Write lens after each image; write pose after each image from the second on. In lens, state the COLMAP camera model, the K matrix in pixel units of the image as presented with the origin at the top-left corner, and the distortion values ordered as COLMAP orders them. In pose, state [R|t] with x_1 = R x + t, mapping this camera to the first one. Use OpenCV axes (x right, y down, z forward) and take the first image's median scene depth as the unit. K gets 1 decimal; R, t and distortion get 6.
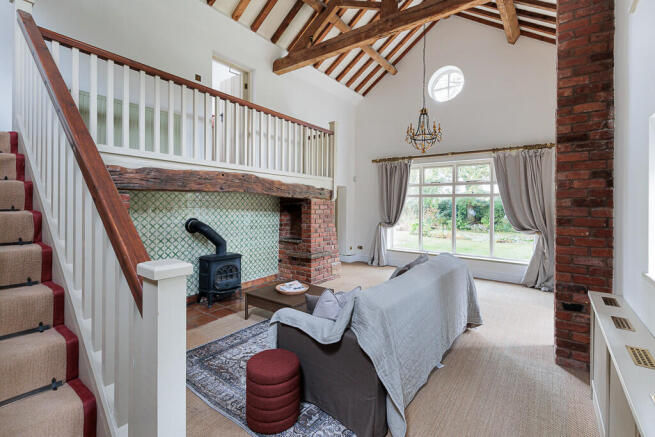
lens RADIAL K [[306.2, 0, 327.1], [0, 306.2, 207.1], [0, 0, 1]] dist [0.015339, -0.000060]
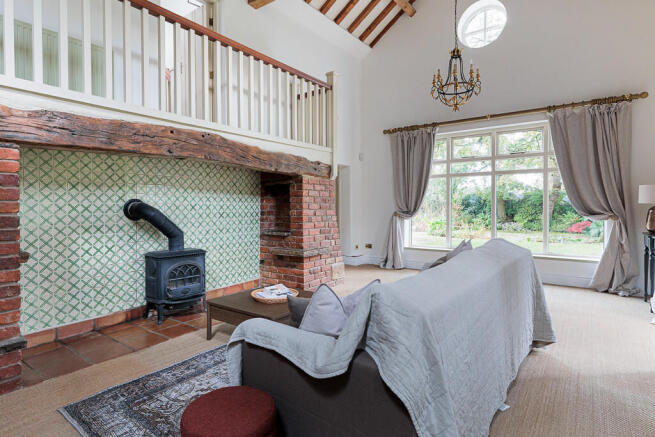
lens RADIAL K [[364.3, 0, 326.0], [0, 364.3, 213.4], [0, 0, 1]] dist [0.009956, -0.003499]
pose [[0.999912, -0.013202, -0.001210, 0.004132], [0.013217, 0.999816, 0.013869, 0.060587], [0.001026, -0.013883, 0.999903, 0.150413]]
